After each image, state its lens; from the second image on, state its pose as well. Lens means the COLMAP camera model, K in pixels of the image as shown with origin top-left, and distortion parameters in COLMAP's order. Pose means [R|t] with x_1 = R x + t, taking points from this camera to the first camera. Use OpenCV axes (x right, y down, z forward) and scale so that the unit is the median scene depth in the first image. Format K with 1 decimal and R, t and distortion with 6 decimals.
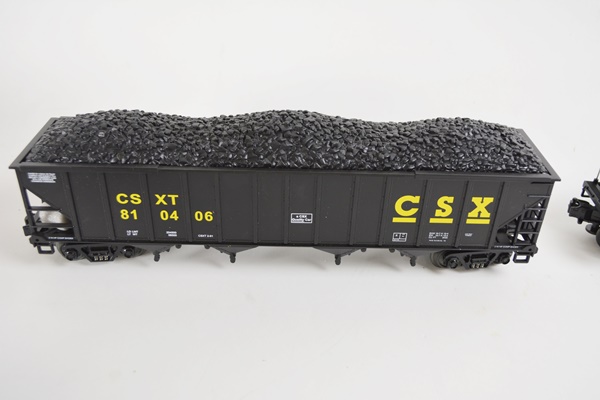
lens RADIAL K [[587.3, 0, 300.0], [0, 587.3, 200.0], [0, 0, 1]] dist [-0.063333, -0.000396]
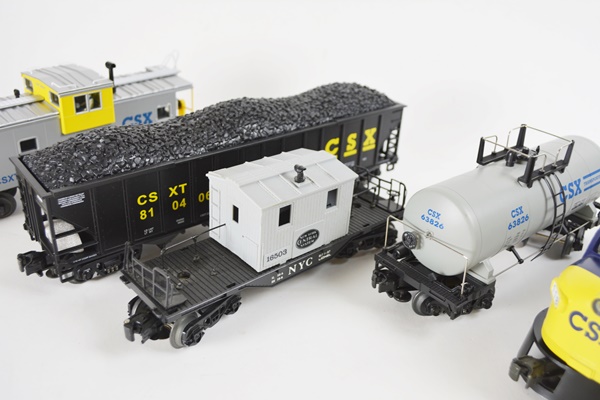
lens RADIAL K [[587.3, 0, 300.0], [0, 587.3, 200.0], [0, 0, 1]] dist [-0.063333, -0.000396]
pose [[0.775542, -0.282882, 0.564370, -0.692115], [0.306683, 0.950230, 0.054852, 0.028523], [-0.551797, 0.130542, 0.823698, -0.084212]]
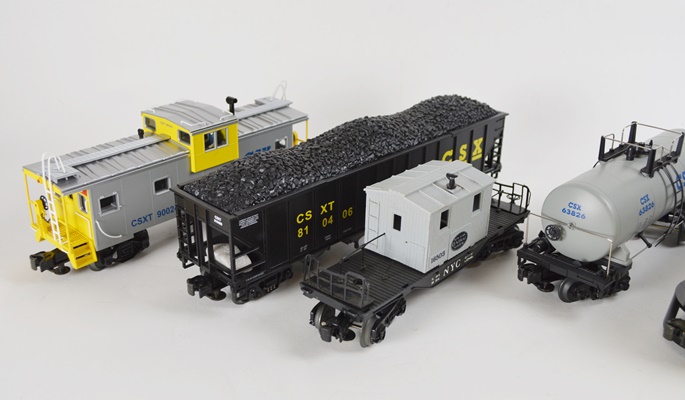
lens RADIAL K [[742.1, 0, 342.4], [0, 742.1, 200.6], [0, 0, 1]] dist [-0.027092, 0.000841]
pose [[0.703664, -0.310671, 0.639015, -1.178245], [0.382110, 0.923684, 0.028301, -0.045400], [-0.599040, 0.224259, 0.768674, -0.210854]]
